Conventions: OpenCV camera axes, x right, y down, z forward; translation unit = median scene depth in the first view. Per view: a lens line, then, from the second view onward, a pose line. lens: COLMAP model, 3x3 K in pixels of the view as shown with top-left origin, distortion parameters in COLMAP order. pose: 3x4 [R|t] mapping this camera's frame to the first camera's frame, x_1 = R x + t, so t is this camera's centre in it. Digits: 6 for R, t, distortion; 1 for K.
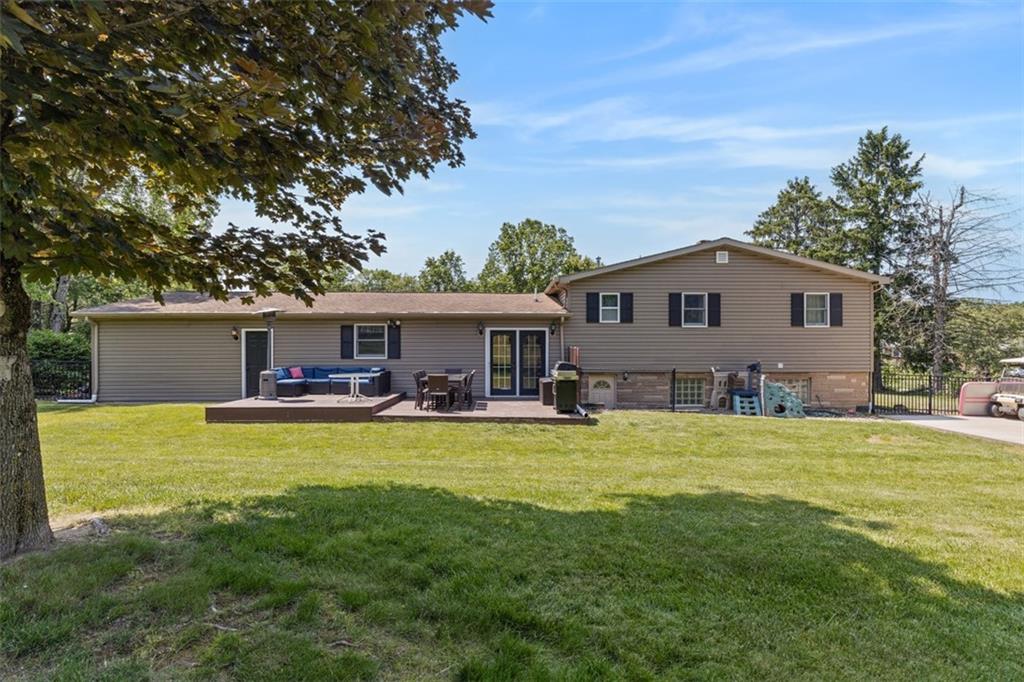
lens RADIAL K [[493.7, 0, 515.8], [0, 493.7, 341.2], [0, 0, 1]] dist [0.002891, 0.000181]
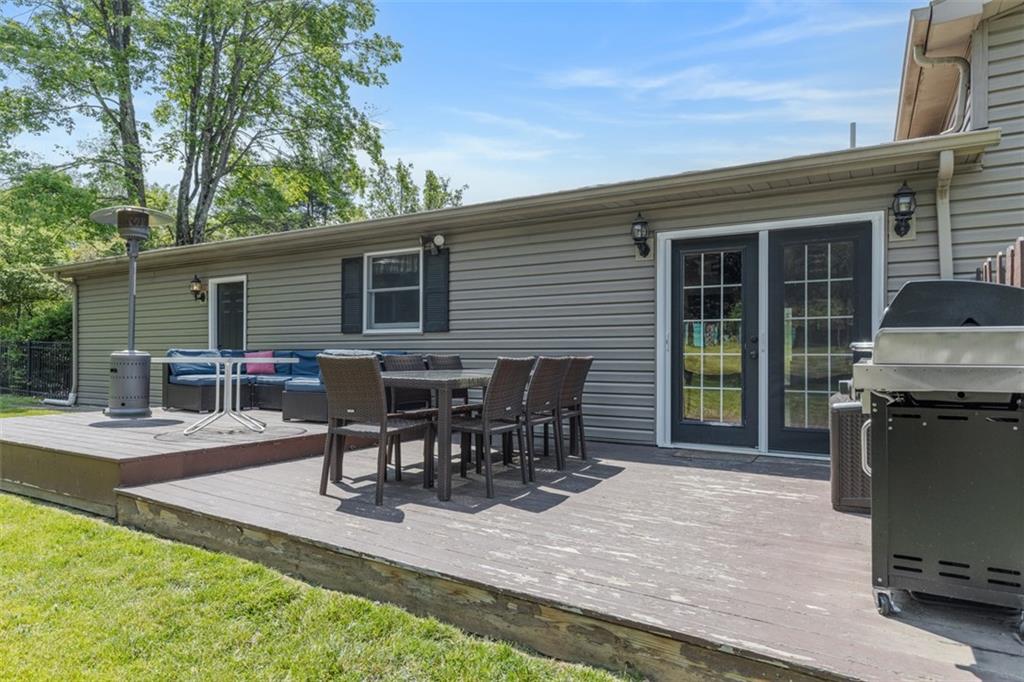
lens RADIAL K [[610.2, 0, 512.2], [0, 610.2, 345.9], [0, 0, 1]] dist [0.006223, 0.000540]
pose [[0.863180, -0.001543, -0.504893, 0.059447], [-0.000827, 0.999990, -0.004470, 0.049357], [0.504895, 0.004276, 0.863170, 0.604295]]
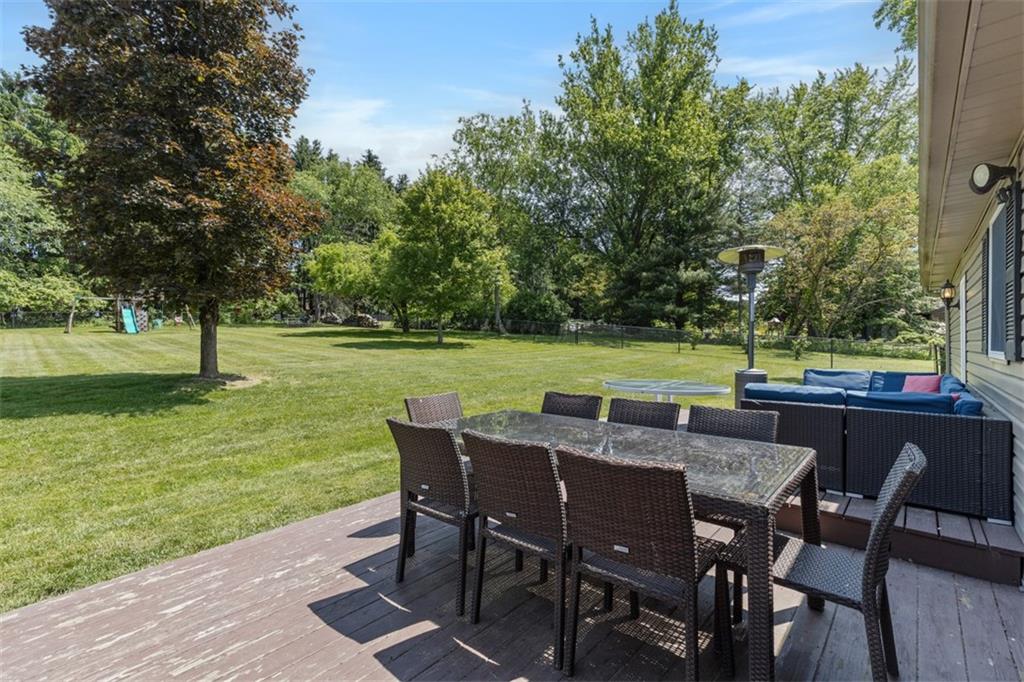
lens RADIAL K [[460.8, 0, 510.0], [0, 460.8, 346.2], [0, 0, 1]] dist [0.009765, -0.000105]
pose [[-0.653428, 0.003038, -0.756982, 0.018110], [0.010042, 0.999939, -0.004655, 0.029212], [0.756922, -0.010644, -0.653419, 0.977115]]
